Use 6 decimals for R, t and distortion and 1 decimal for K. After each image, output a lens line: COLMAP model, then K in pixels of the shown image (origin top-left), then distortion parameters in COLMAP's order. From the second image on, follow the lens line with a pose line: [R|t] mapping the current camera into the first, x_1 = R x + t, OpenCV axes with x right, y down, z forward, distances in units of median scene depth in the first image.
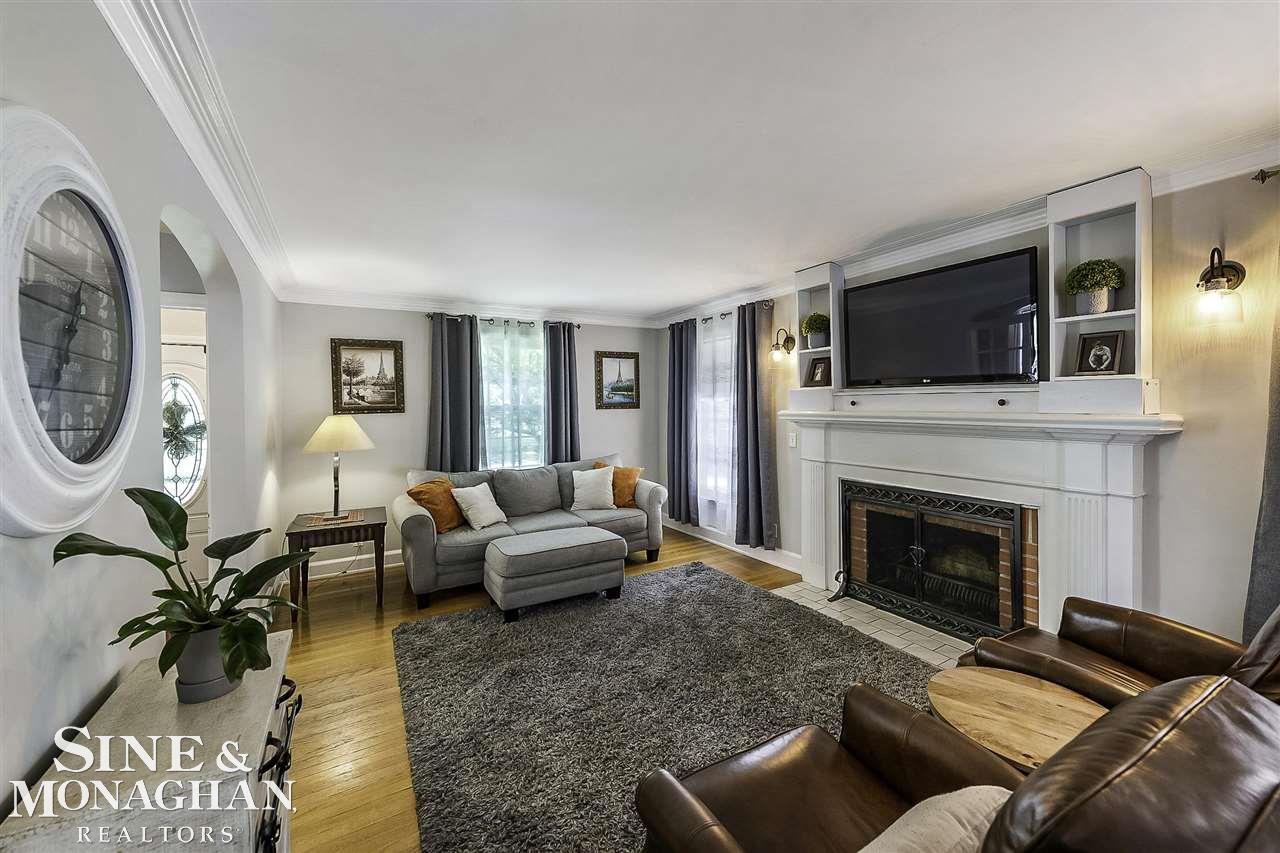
lens RADIAL K [[515.2, 0, 644.8], [0, 515.2, 404.8], [0, 0, 1]] dist [-0.000486, -0.000292]
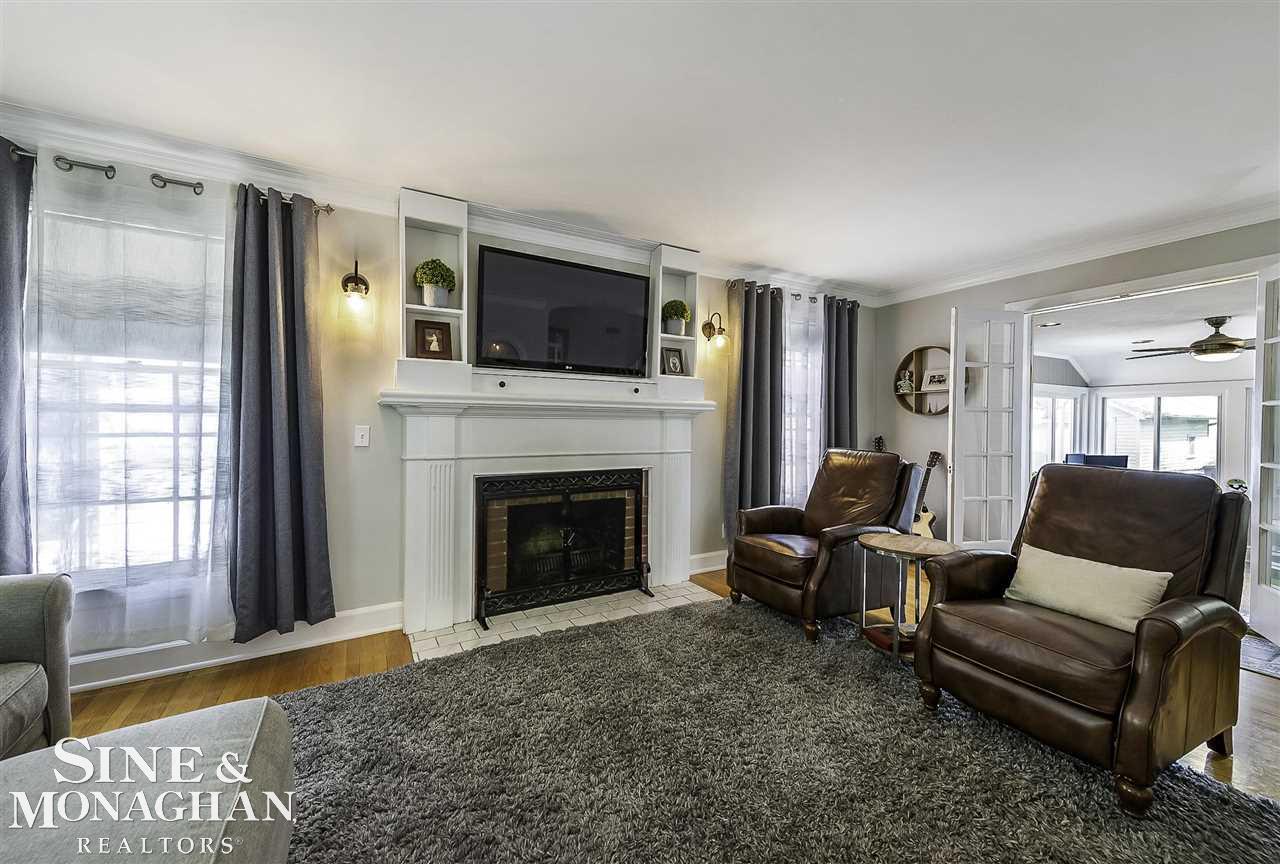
lens RADIAL K [[491.9, 0, 640.0], [0, 491.9, 432.0], [0, 0, 1]] dist [0.001418, 0.000087]
pose [[-0.007162, 0.001998, 0.999972, -0.412036], [0.004145, 0.999989, -0.001969, 0.079058], [-0.999966, 0.004131, -0.007170, 0.779633]]
